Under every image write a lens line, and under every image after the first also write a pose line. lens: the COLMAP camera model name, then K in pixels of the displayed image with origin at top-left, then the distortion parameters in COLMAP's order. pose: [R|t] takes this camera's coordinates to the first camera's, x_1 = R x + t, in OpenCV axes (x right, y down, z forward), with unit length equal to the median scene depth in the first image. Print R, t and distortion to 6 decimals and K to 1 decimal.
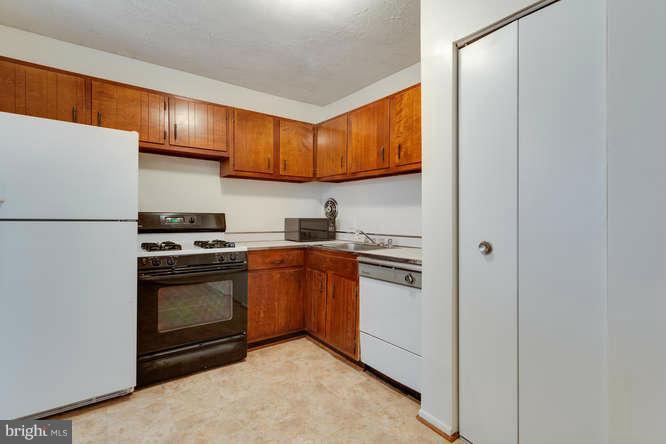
lens RADIAL K [[313.5, 0, 336.0], [0, 313.5, 220.5], [0, 0, 1]] dist [-0.001426, 0.000026]
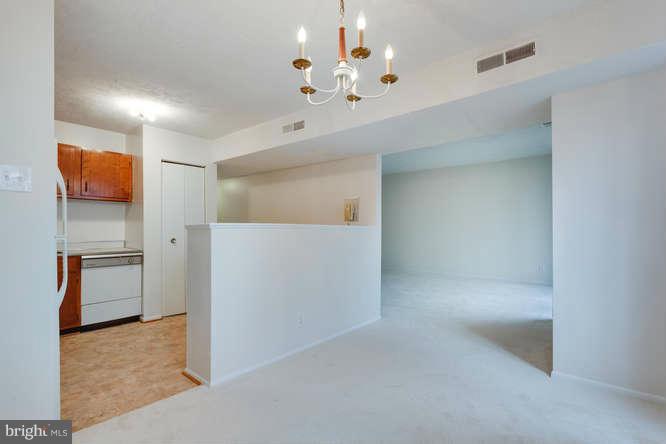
lens RADIAL K [[320.7, 0, 335.8], [0, 320.7, 223.1], [0, 0, 1]] dist [-0.002177, -0.000324]
pose [[-0.225363, 0.000905, 0.974274, -1.679506], [-0.001125, 0.999999, -0.001189, -0.039161], [-0.974274, -0.001364, -0.225362, 0.165818]]
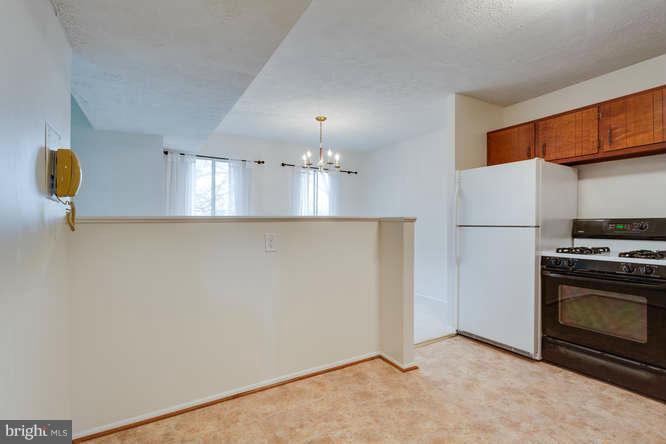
lens RADIAL K [[313.7, 0, 332.8], [0, 313.7, 228.5], [0, 0, 1]] dist [-0.001055, -0.000167]
pose [[-0.115008, 0.007533, -0.993336, 0.627083], [0.000005, 0.999971, 0.007583, -0.001940], [0.993365, 0.000867, -0.115005, 0.267811]]
